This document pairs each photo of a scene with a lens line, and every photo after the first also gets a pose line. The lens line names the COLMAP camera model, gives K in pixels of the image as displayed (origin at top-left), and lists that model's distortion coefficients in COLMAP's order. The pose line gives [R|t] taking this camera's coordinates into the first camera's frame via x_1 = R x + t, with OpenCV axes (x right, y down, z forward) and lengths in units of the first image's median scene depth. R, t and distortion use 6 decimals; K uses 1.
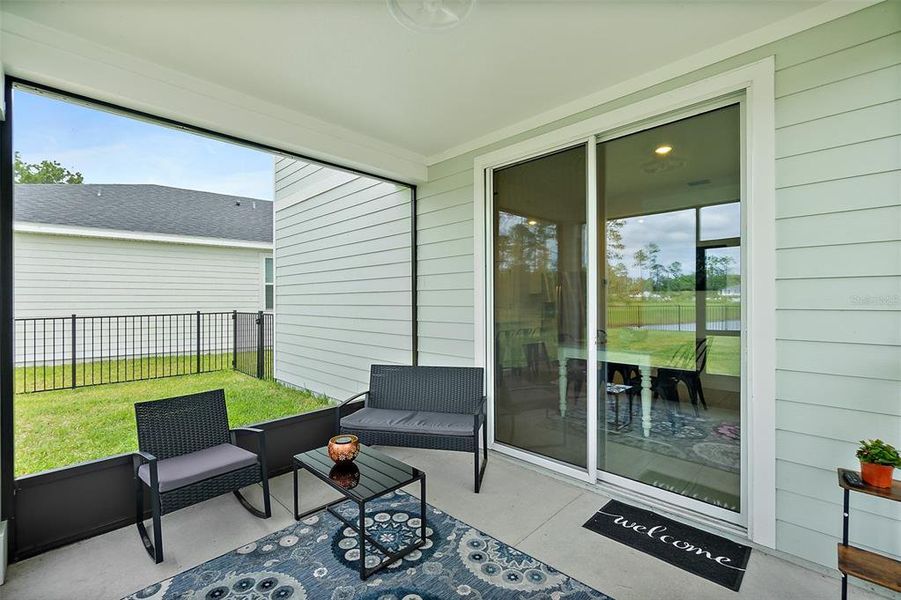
lens RADIAL K [[396.7, 0, 446.1], [0, 396.7, 298.3], [0, 0, 1]] dist [-0.003237, -0.000181]
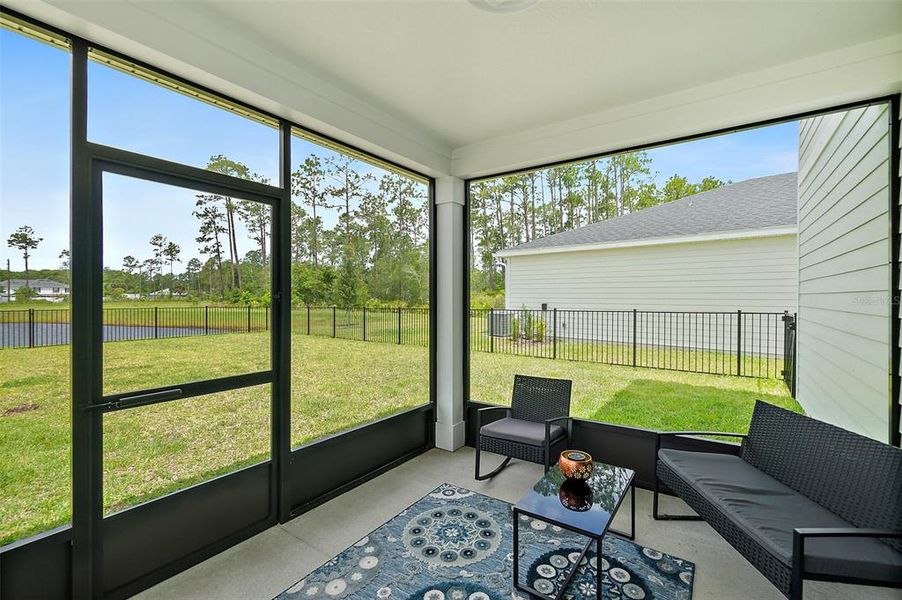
lens RADIAL K [[397.2, 0, 446.6], [0, 397.2, 298.3], [0, 0, 1]] dist [-0.003237, -0.000181]
pose [[0.158721, 0.011751, -0.987253, 0.223012], [0.003270, 0.999917, 0.012428, -0.010487], [0.987318, -0.005200, 0.158670, 0.200619]]
